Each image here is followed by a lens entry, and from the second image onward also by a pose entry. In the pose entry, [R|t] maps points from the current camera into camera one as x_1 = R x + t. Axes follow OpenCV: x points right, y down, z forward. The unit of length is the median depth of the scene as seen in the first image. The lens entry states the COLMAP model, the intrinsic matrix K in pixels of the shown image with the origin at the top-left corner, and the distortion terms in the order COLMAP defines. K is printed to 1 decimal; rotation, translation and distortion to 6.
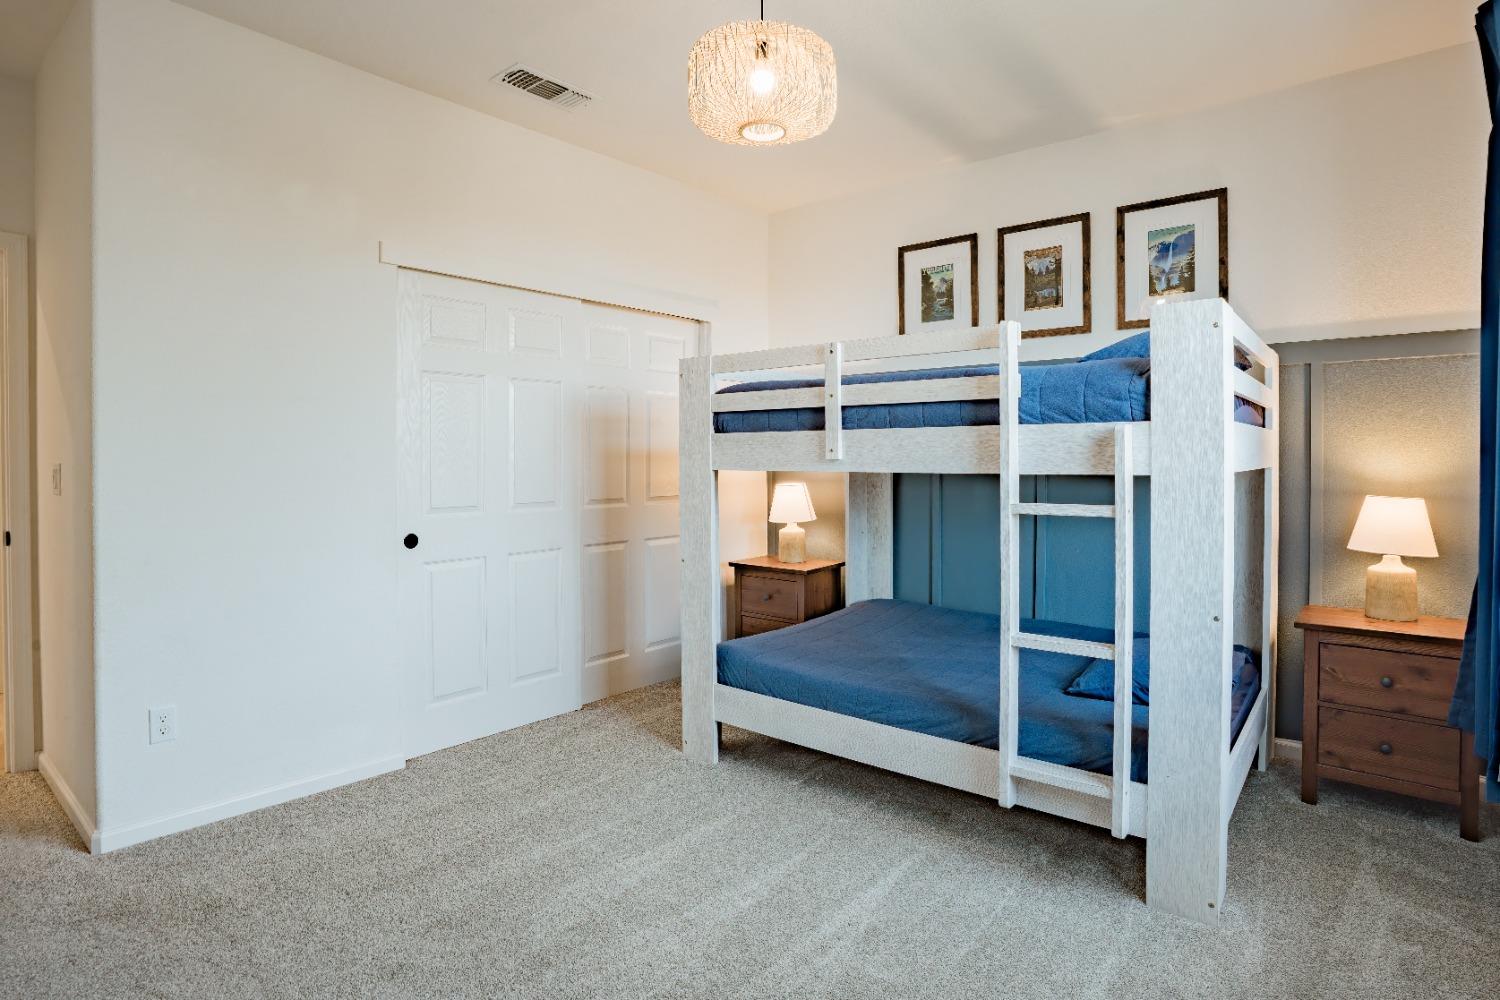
lens RADIAL K [[799.7, 0, 744.9], [0, 799.7, 439.9], [0, 0, 1]] dist [-0.056767, 0.035761]
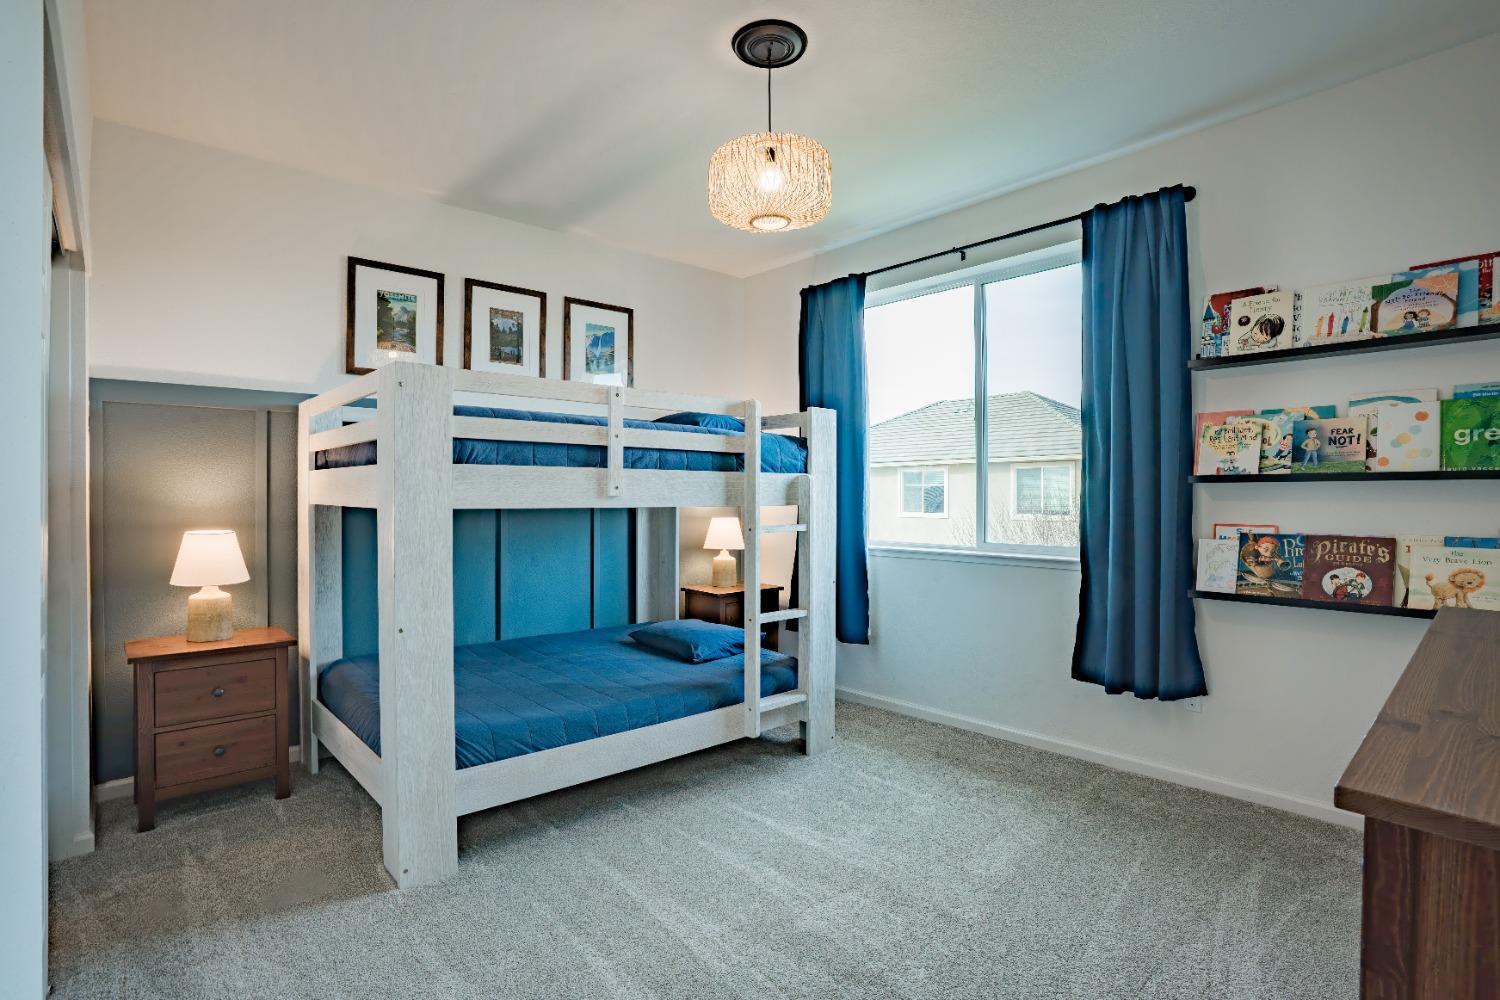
lens RADIAL K [[748.4, 0, 750.0], [0, 748.4, 500.0], [0, 0, 1]] dist [-0.095130, 0.054295]
pose [[0.141165, -0.004414, 0.989976, -0.638604], [-0.021063, 0.999750, 0.007461, 0.013816], [-0.989762, -0.021905, 0.141037, 0.523817]]
